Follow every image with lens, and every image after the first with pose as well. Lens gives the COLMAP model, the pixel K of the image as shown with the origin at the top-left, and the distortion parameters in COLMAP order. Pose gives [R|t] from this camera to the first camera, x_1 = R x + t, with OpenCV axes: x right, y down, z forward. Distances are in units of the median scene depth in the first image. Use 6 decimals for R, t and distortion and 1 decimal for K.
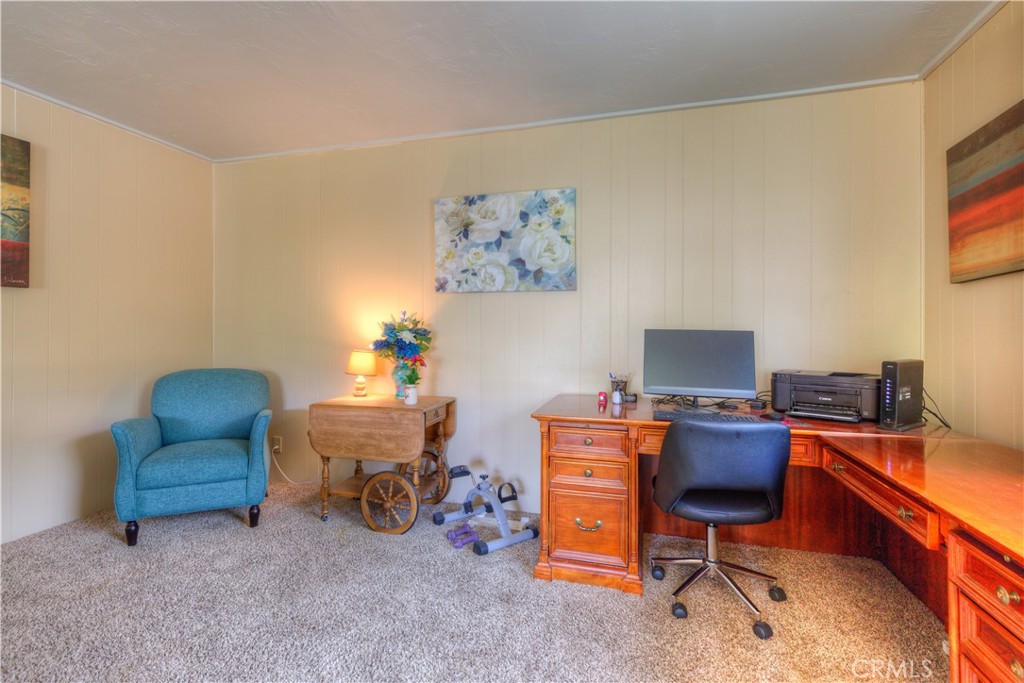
lens RADIAL K [[478.0, 0, 513.6], [0, 478.0, 323.9], [0, 0, 1]] dist [-0.001128, 0.000052]
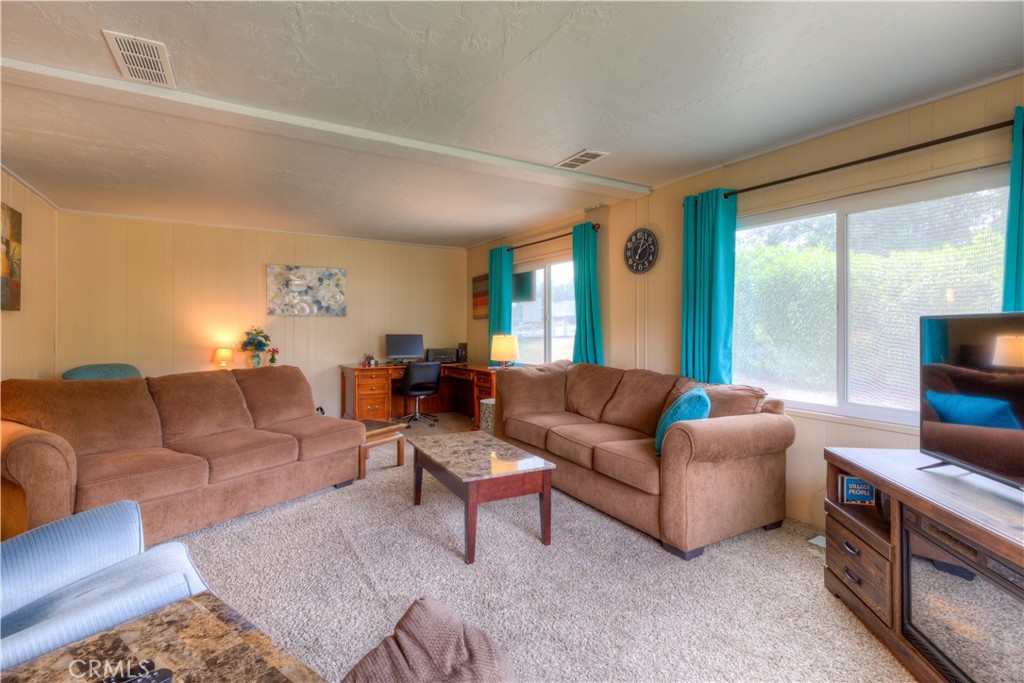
lens RADIAL K [[478.0, 0, 513.6], [0, 478.0, 323.9], [0, 0, 1]] dist [-0.001128, 0.000052]
pose [[0.671964, 0.006098, 0.740559, -0.950016], [-0.002012, 0.999977, -0.006408, -0.024159], [-0.740581, 0.002816, 0.671961, -1.007175]]
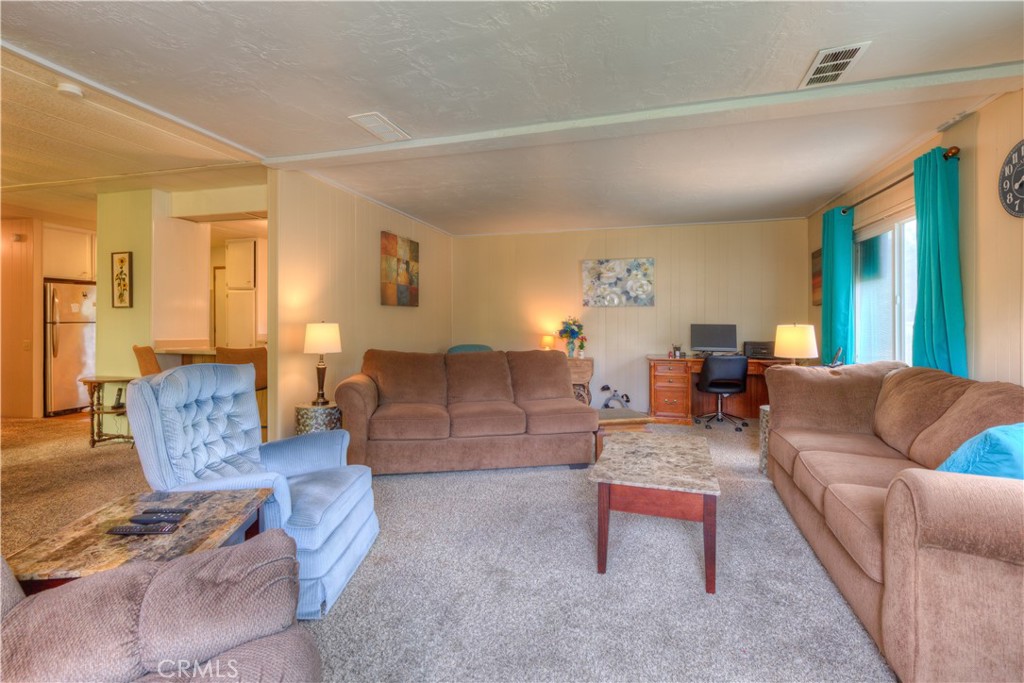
lens RADIAL K [[487.2, 0, 508.8], [0, 487.2, 321.0], [0, 0, 1]] dist [-0.001062, 0.000247]
pose [[0.999979, -0.002631, 0.005905, -0.525190], [0.002617, 0.999994, 0.002349, -0.010461], [-0.005911, -0.002333, 0.999980, -1.156421]]
